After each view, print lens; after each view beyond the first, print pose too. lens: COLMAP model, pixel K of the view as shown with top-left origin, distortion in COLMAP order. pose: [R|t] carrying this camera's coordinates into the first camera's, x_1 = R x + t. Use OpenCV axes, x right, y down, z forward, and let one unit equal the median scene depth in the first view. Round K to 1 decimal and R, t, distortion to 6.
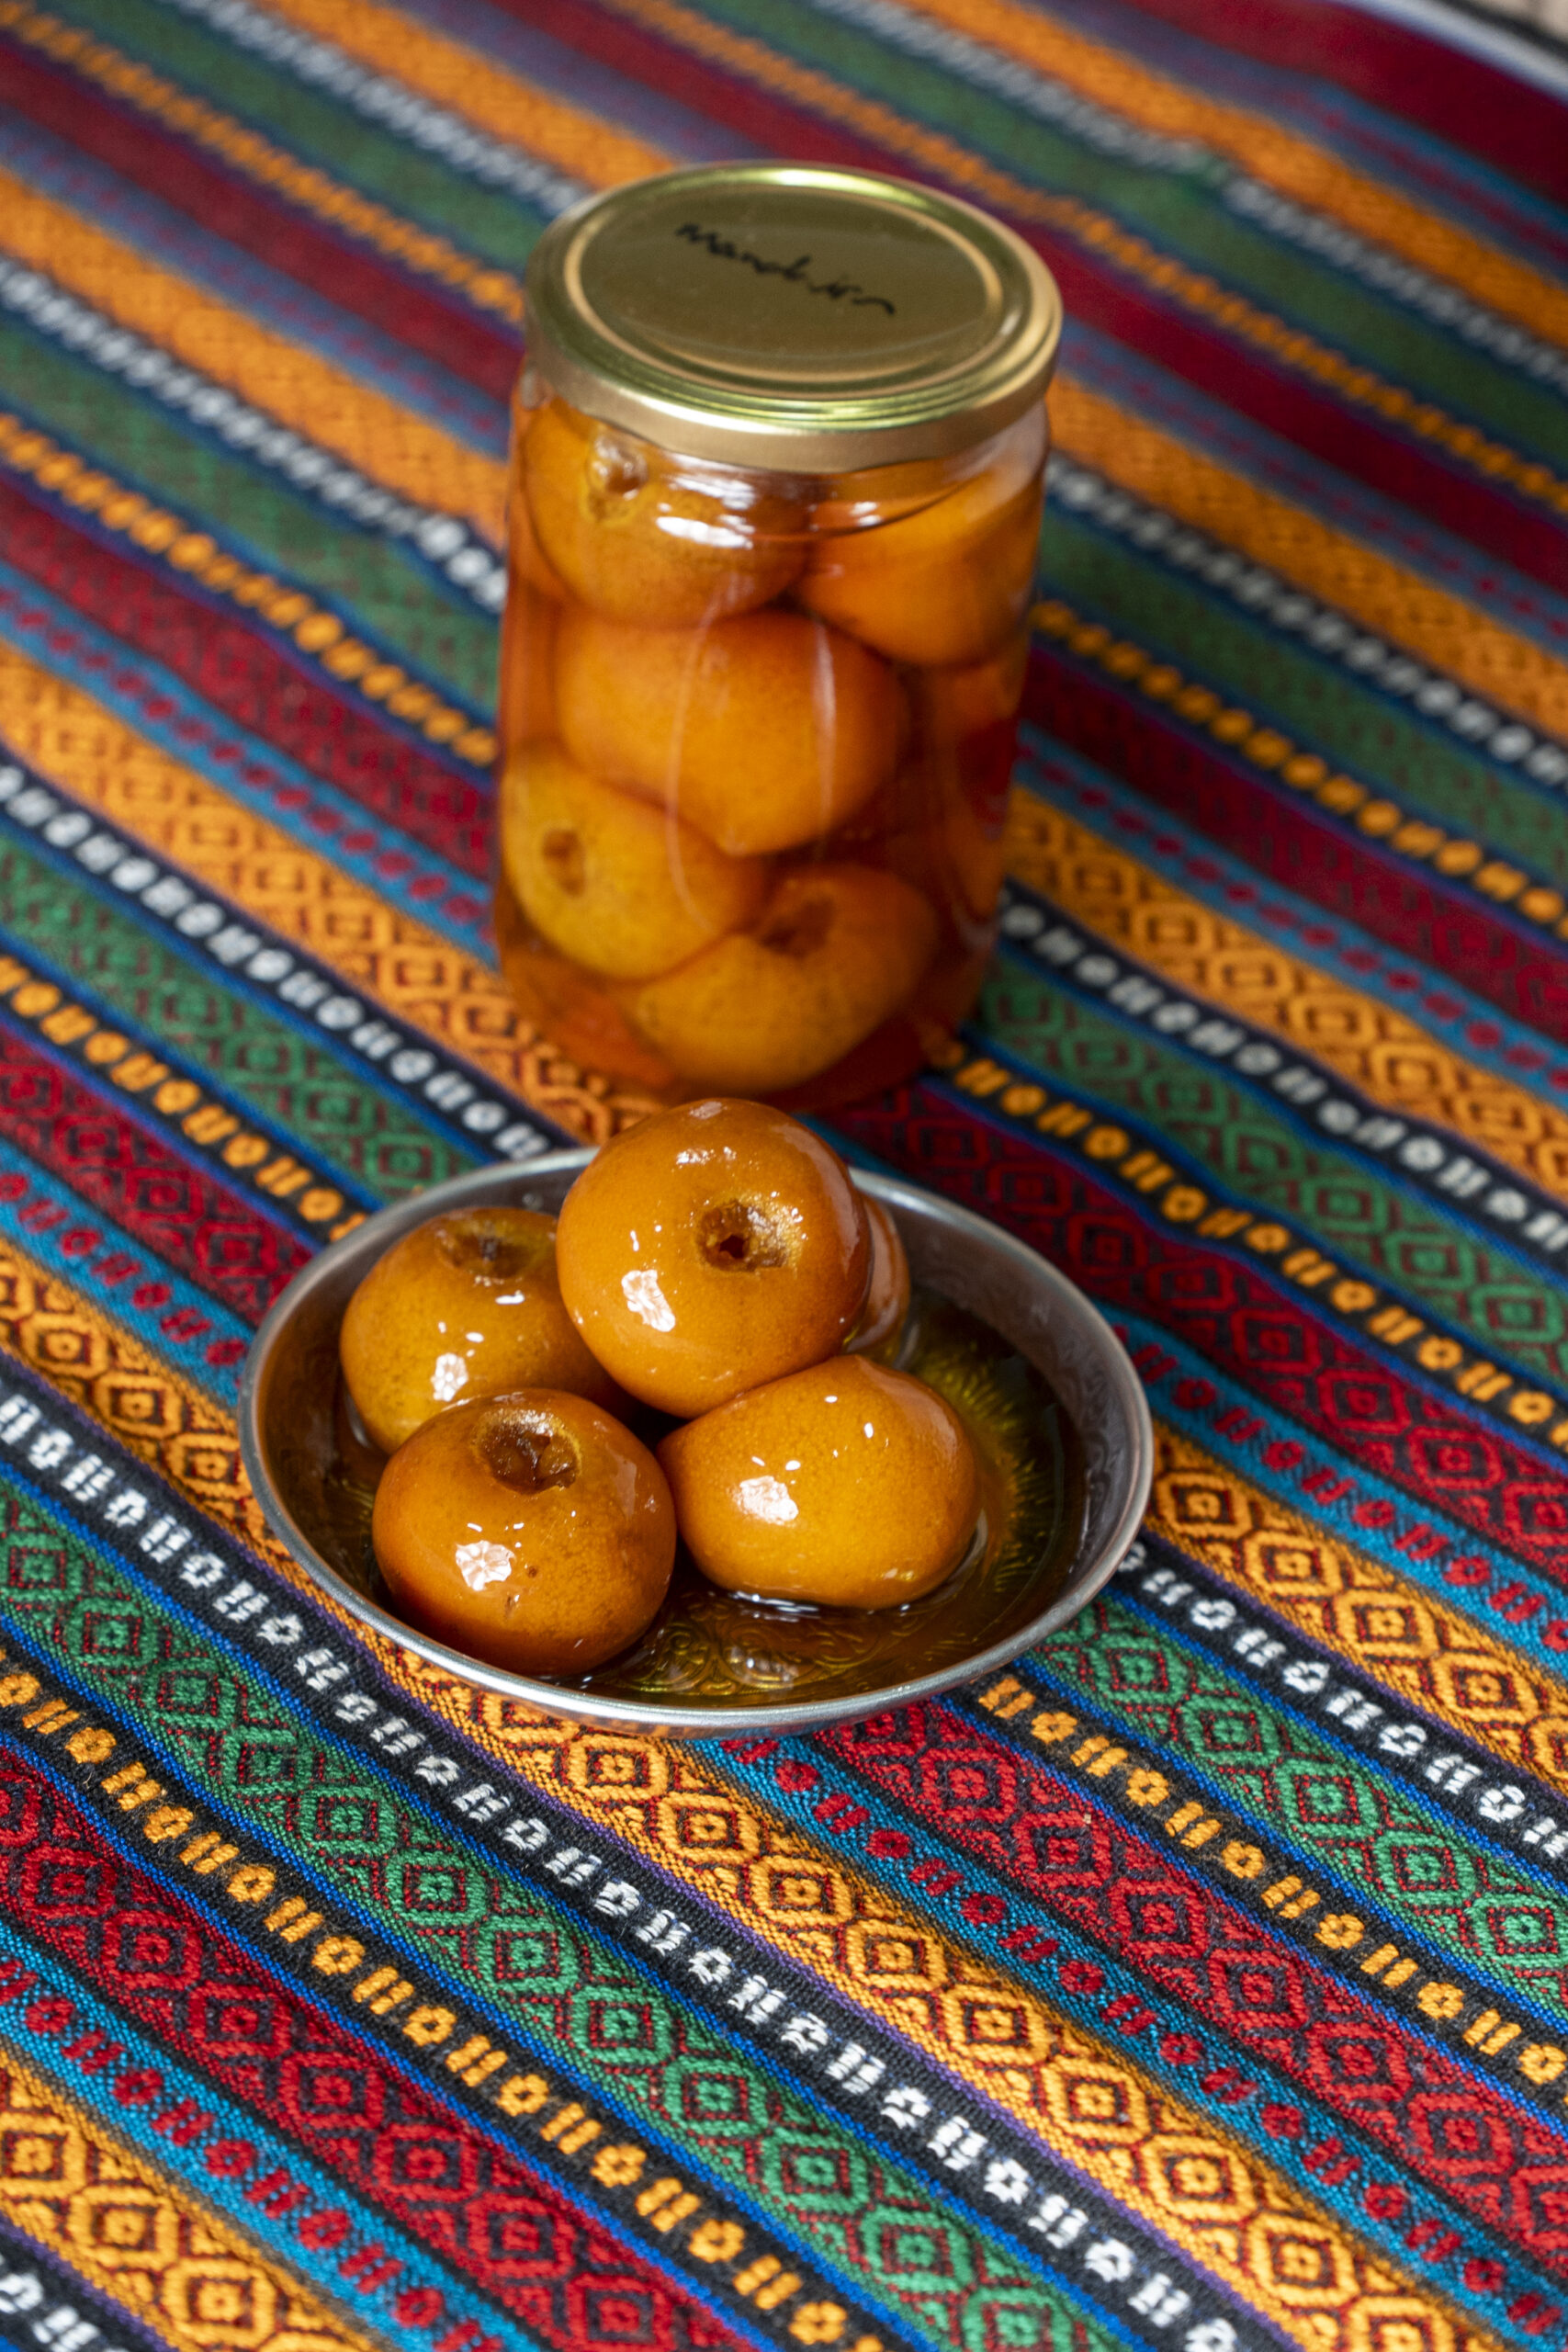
lens RADIAL K [[6594.1, 0, 789.3], [0, 6594.1, 1172.3], [0, 0, 1]] dist [0.062399, 0.000000]
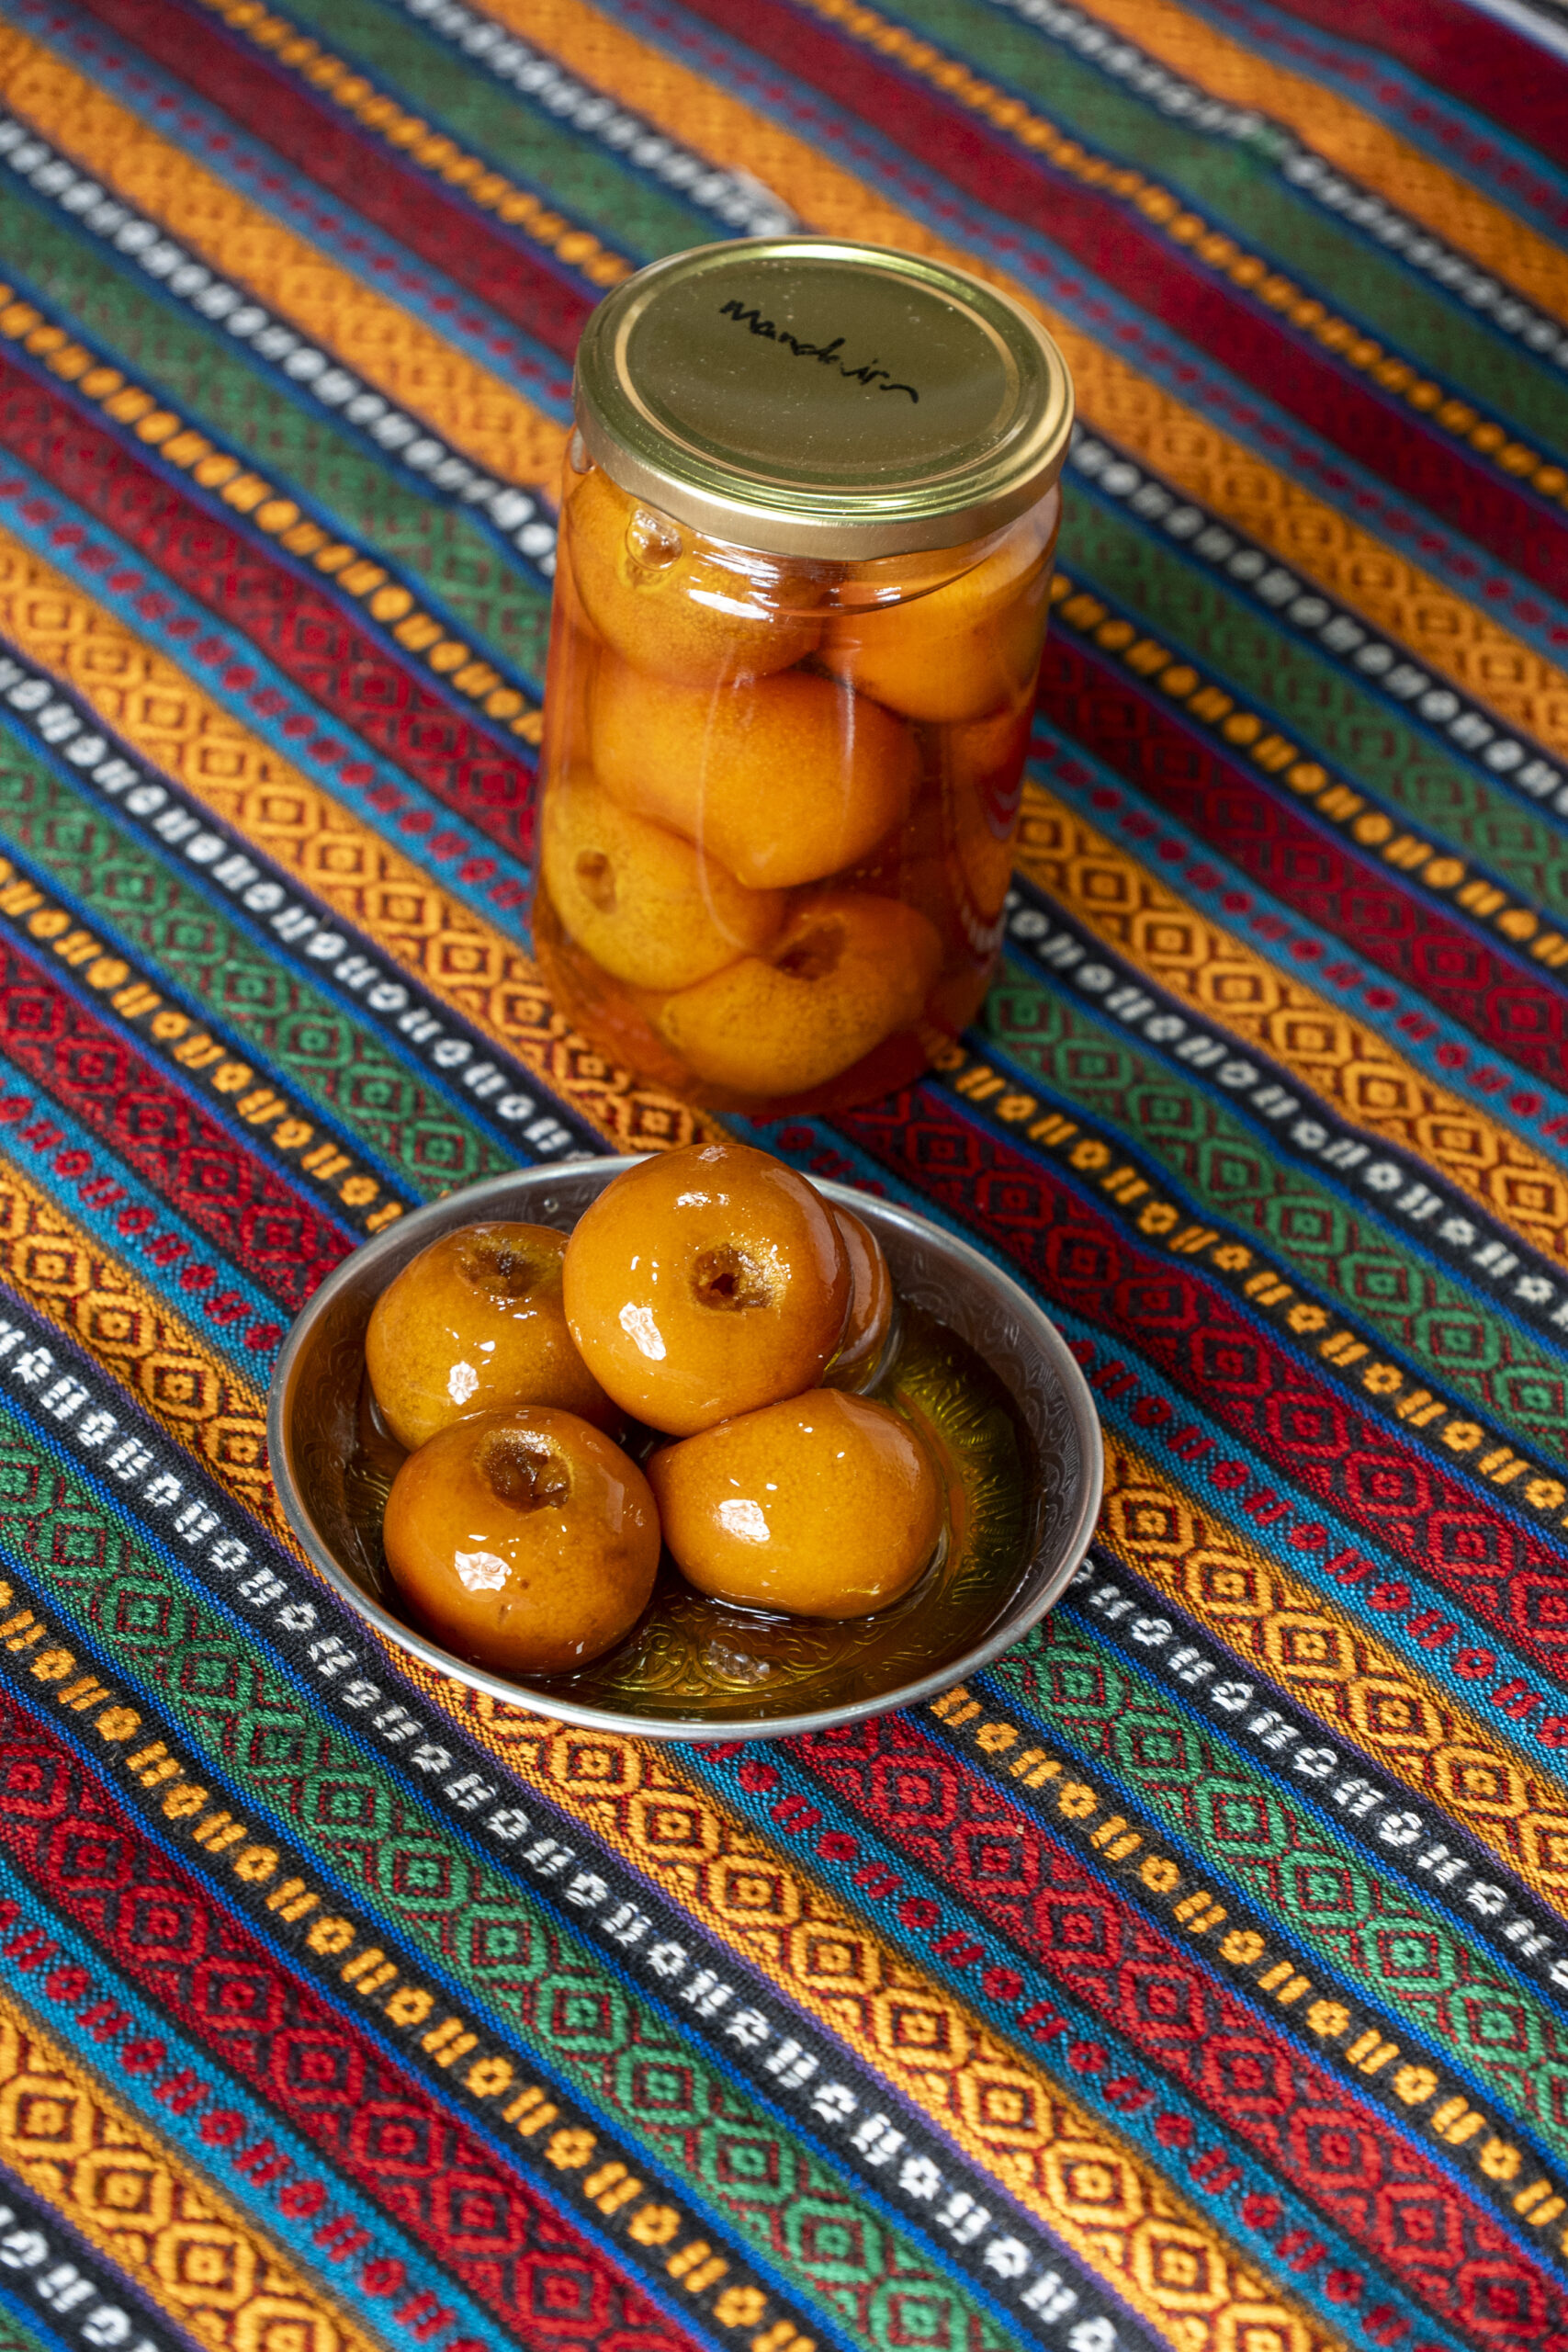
lens RADIAL K [[6594.1, 0, 777.0], [0, 6594.1, 1178.0], [0, 0, 1]] dist [0.062399, 0.000000]
pose [[0.998725, 0.043812, -0.025072, 0.026848], [-0.041827, 0.996315, 0.074885, -0.088314], [0.028260, -0.073741, 0.996877, -0.086075]]
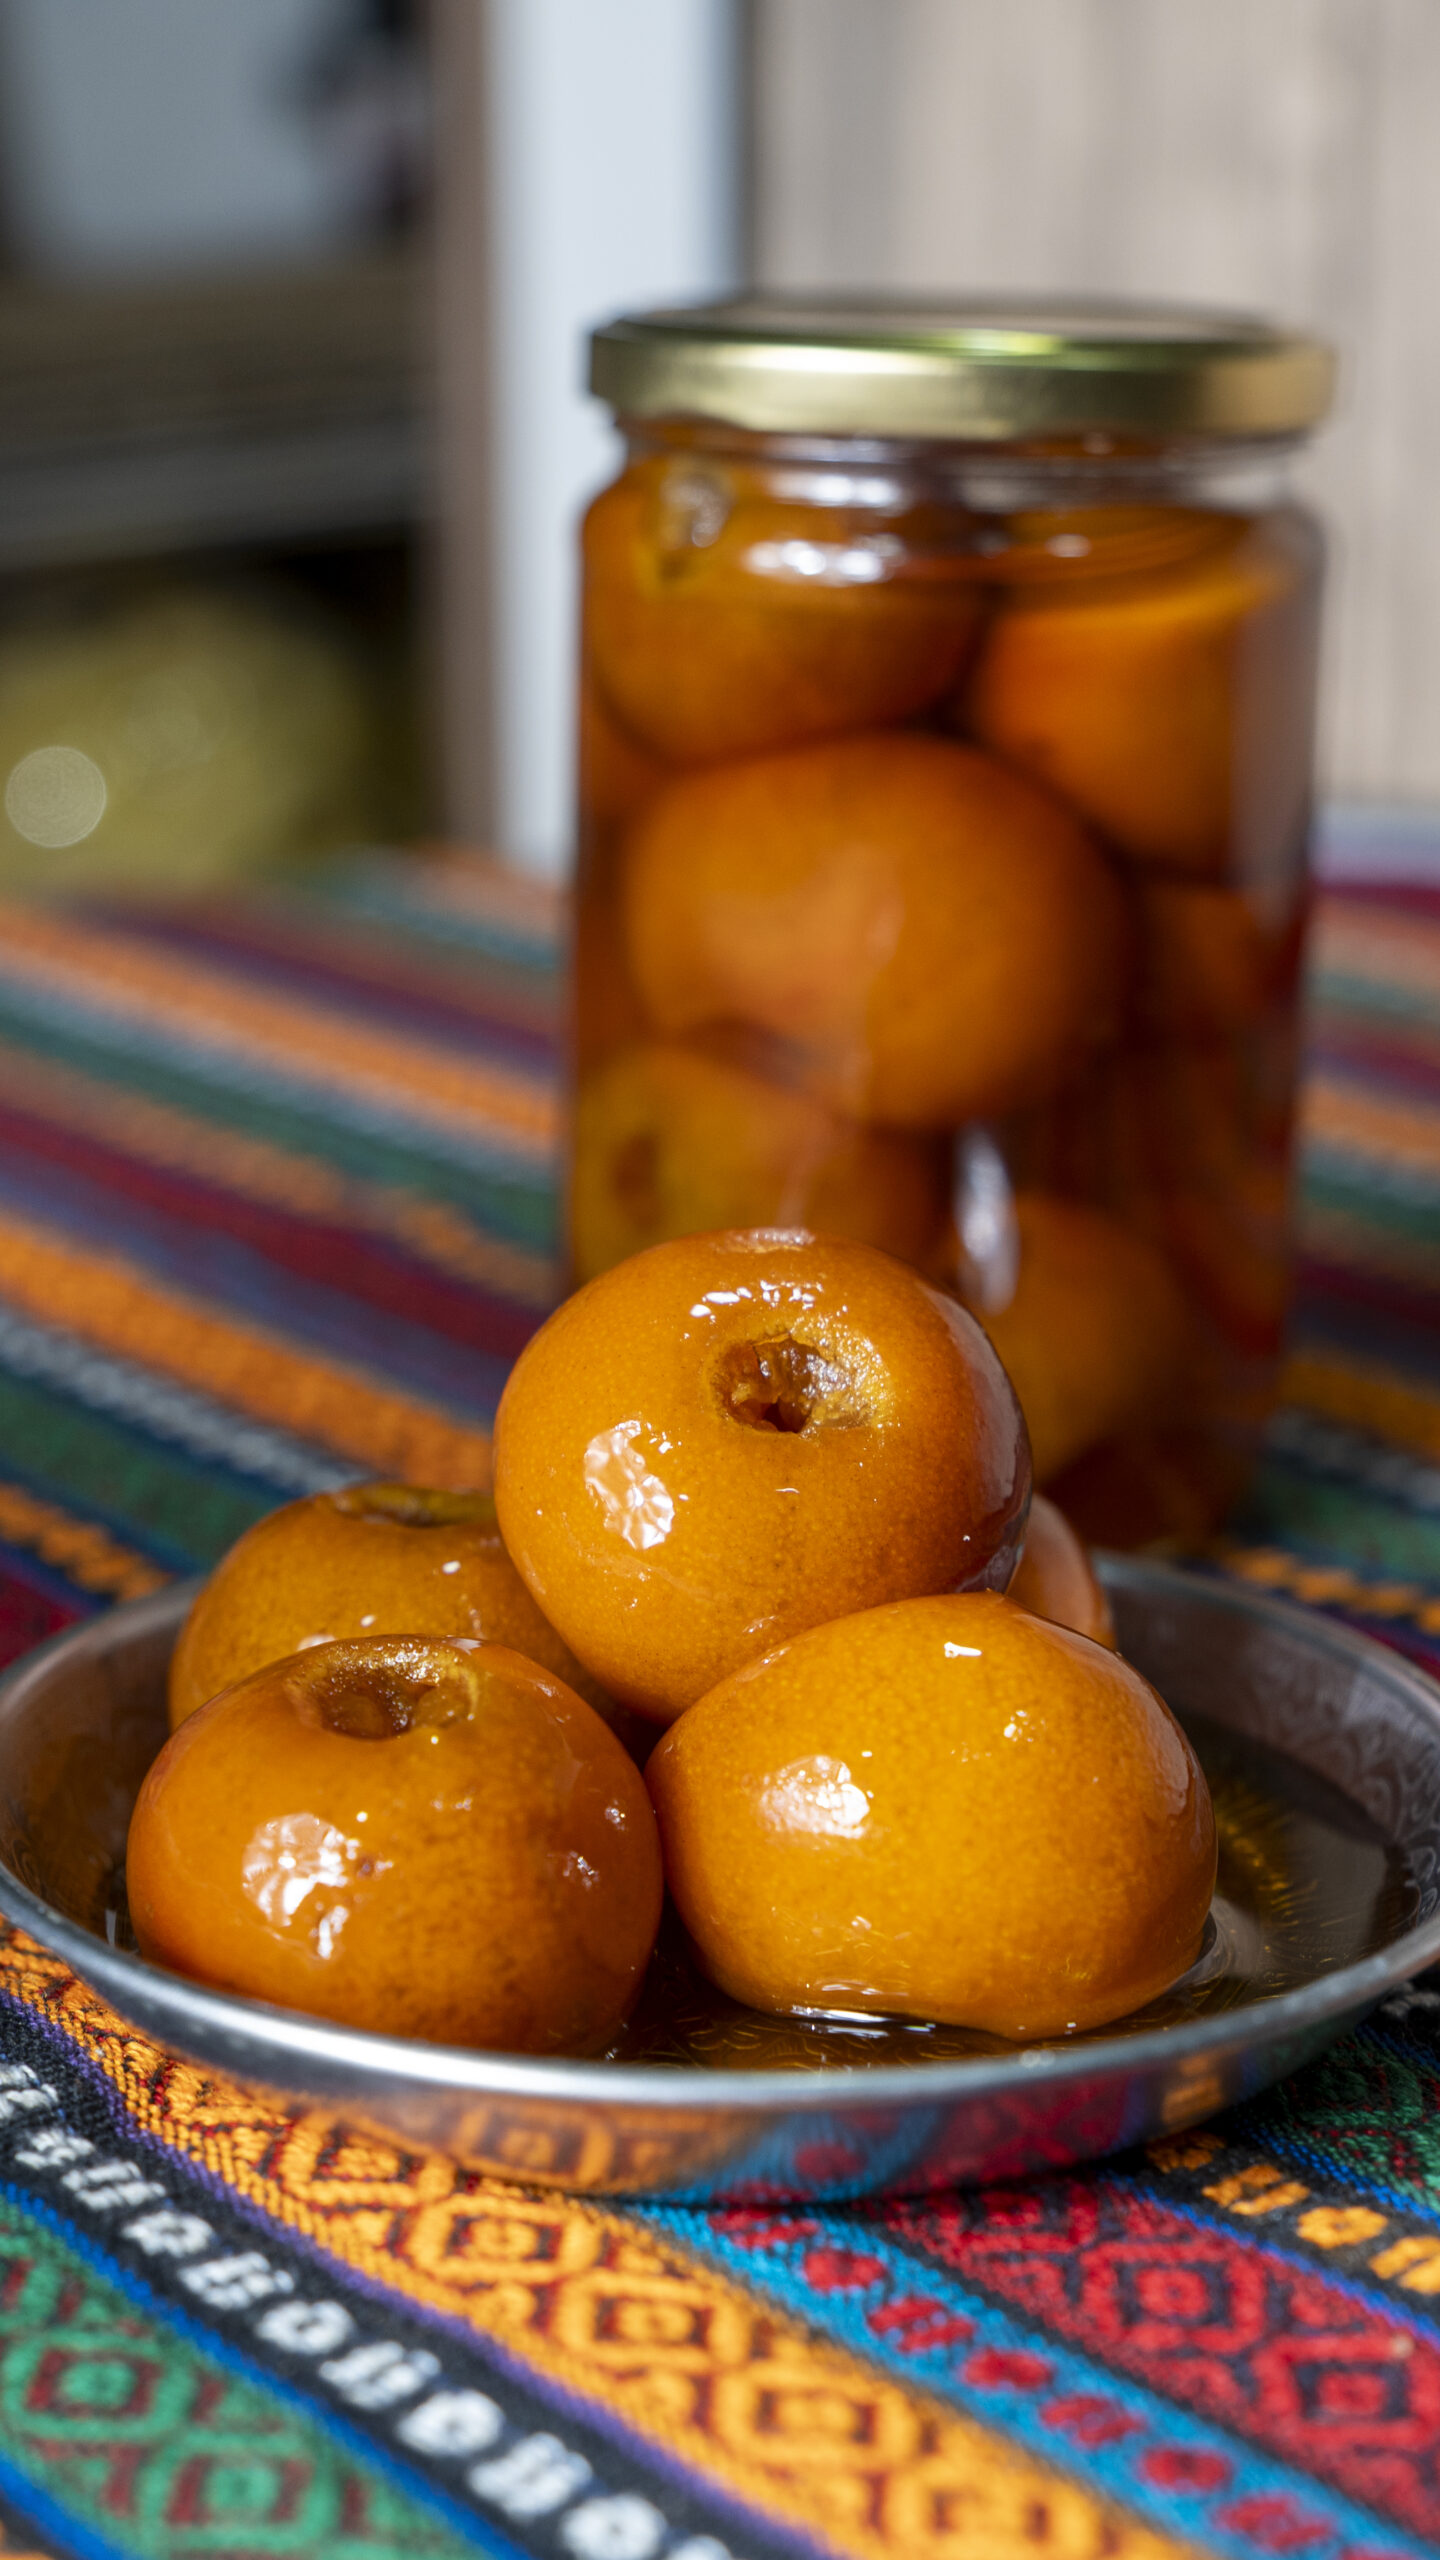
lens RADIAL K [[4630.0, 0, 726.5], [0, 4630.0, 1289.2], [0, 0, 1]] dist [0.000906, 0.000000]
pose [[0.992009, -0.010808, -0.125706, 0.038305], [-0.036235, 0.929947, -0.365903, 0.151022], [0.120855, 0.367534, 0.922124, 0.615602]]
